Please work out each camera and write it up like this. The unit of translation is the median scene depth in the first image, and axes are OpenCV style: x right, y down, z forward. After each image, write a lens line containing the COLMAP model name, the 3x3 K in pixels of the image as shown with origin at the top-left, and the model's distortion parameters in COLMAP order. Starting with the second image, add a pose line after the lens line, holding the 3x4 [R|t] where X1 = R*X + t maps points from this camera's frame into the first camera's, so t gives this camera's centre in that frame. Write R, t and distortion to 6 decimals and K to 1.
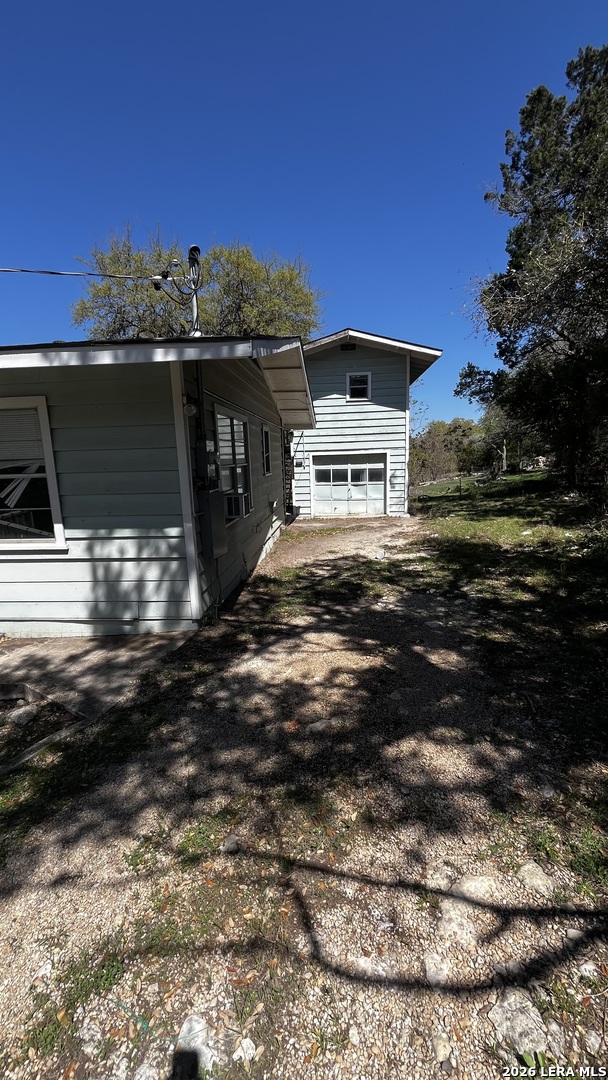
lens RADIAL K [[439.5, 0, 304.6], [0, 439.5, 535.7], [0, 0, 1]] dist [-0.004880, 0.000386]
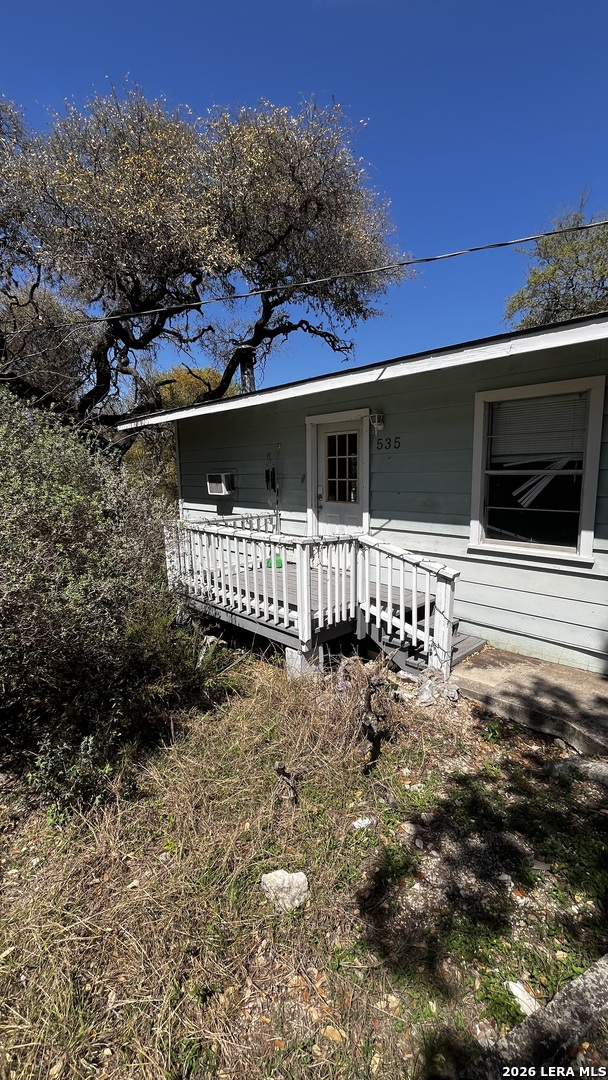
lens RADIAL K [[439.5, 0, 301.6], [0, 439.5, 541.8], [0, 0, 1]] dist [-0.004880, 0.000386]
pose [[0.743068, 0.121842, -0.658031, -0.413273], [-0.119808, 0.991621, 0.048319, 0.017533], [0.658405, 0.042933, 0.751439, 0.027326]]
